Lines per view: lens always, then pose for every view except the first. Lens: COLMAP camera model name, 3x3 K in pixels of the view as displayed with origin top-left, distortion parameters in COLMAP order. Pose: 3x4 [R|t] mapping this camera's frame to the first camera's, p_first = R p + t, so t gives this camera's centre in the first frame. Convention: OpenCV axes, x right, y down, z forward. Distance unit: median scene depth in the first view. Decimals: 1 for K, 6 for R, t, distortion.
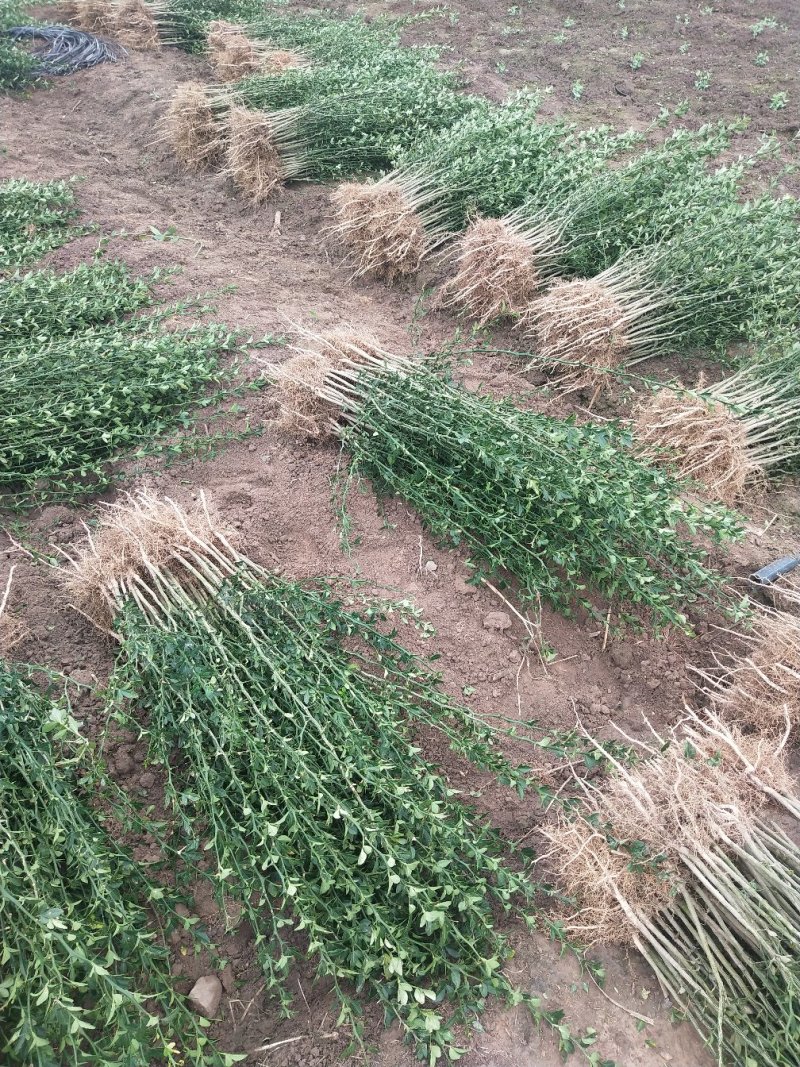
lens RADIAL K [[824.1, 0, 391.0], [0, 824.1, 538.0], [0, 0, 1]] dist [-0.011845, 0.047731]
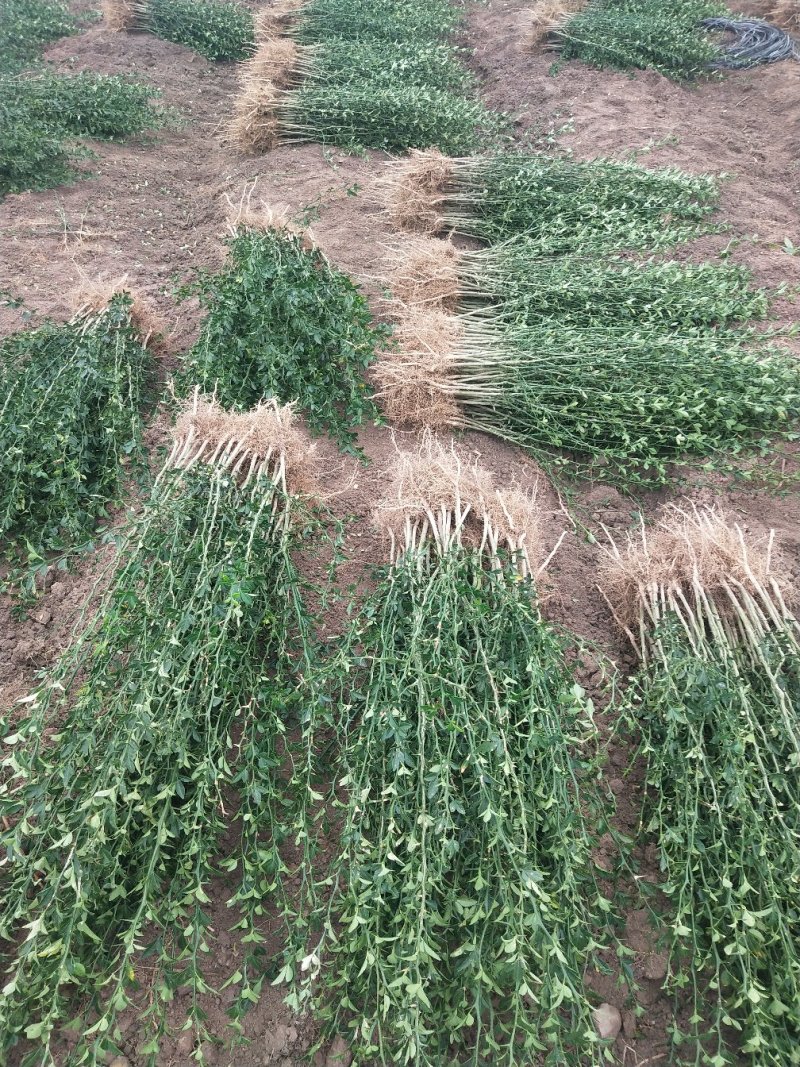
lens RADIAL K [[824.1, 0, 399.5], [0, 824.1, 533.8], [0, 0, 1]] dist [-0.011845, 0.047731]
pose [[0.797018, 0.374922, -0.473492, -0.105599], [-0.373126, 0.922145, 0.102103, 0.007492], [0.474909, 0.095294, 0.874860, -0.014047]]
